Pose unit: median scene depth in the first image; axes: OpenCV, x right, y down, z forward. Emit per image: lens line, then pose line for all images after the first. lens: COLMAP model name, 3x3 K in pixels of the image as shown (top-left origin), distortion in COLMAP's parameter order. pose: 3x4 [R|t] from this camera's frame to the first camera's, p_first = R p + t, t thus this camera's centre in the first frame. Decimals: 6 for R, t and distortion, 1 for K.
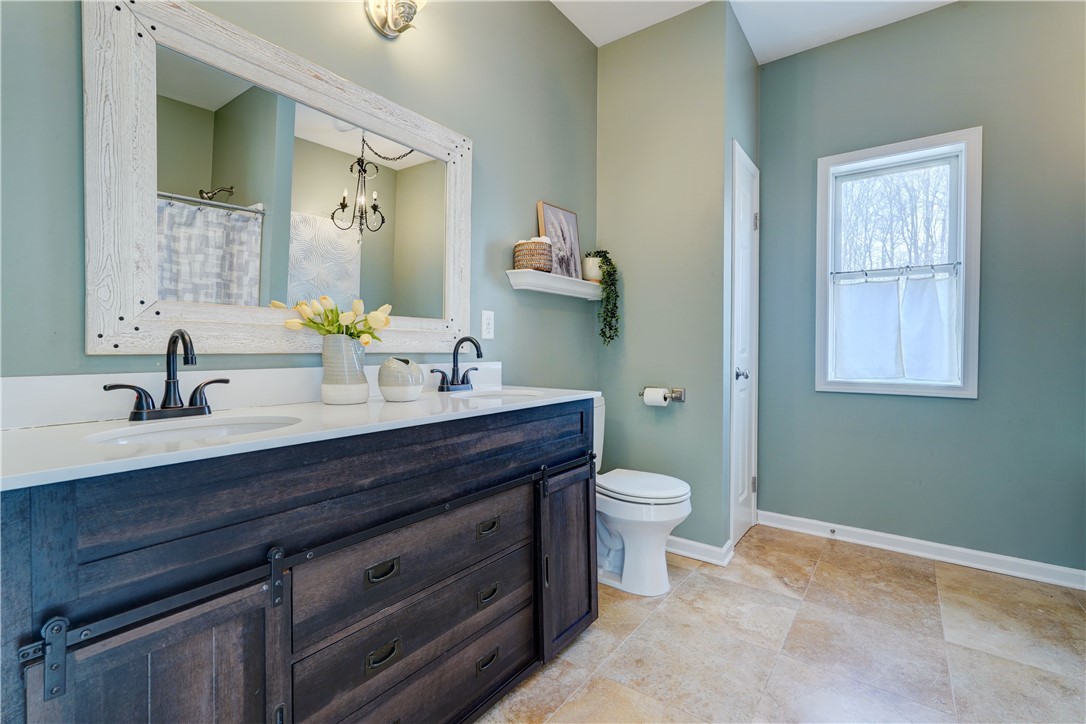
lens RADIAL K [[478.5, 0, 524.5], [0, 478.5, 349.1], [0, 0, 1]] dist [0.000490, 0.000757]
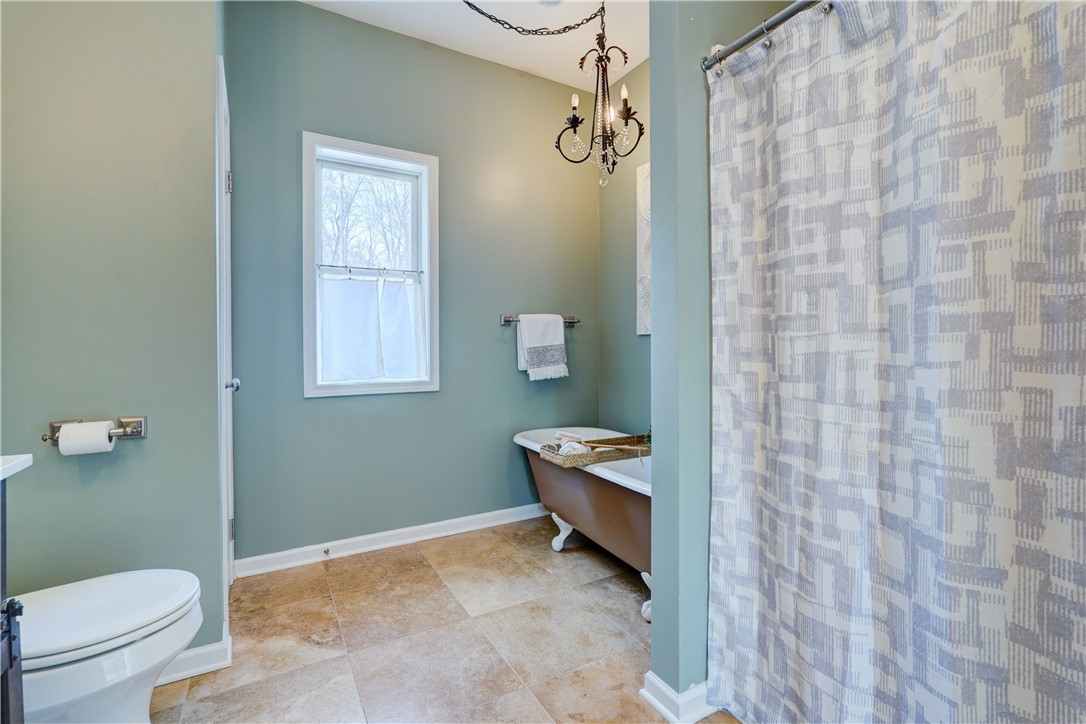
lens RADIAL K [[494.1, 0, 545.7], [0, 494.1, 348.3], [0, 0, 1]] dist [0.000106, 0.001195]
pose [[0.384440, -0.010626, 0.923089, -0.057126], [0.010795, 0.999917, 0.007015, -0.004710], [-0.923087, 0.007268, 0.384523, 0.280665]]
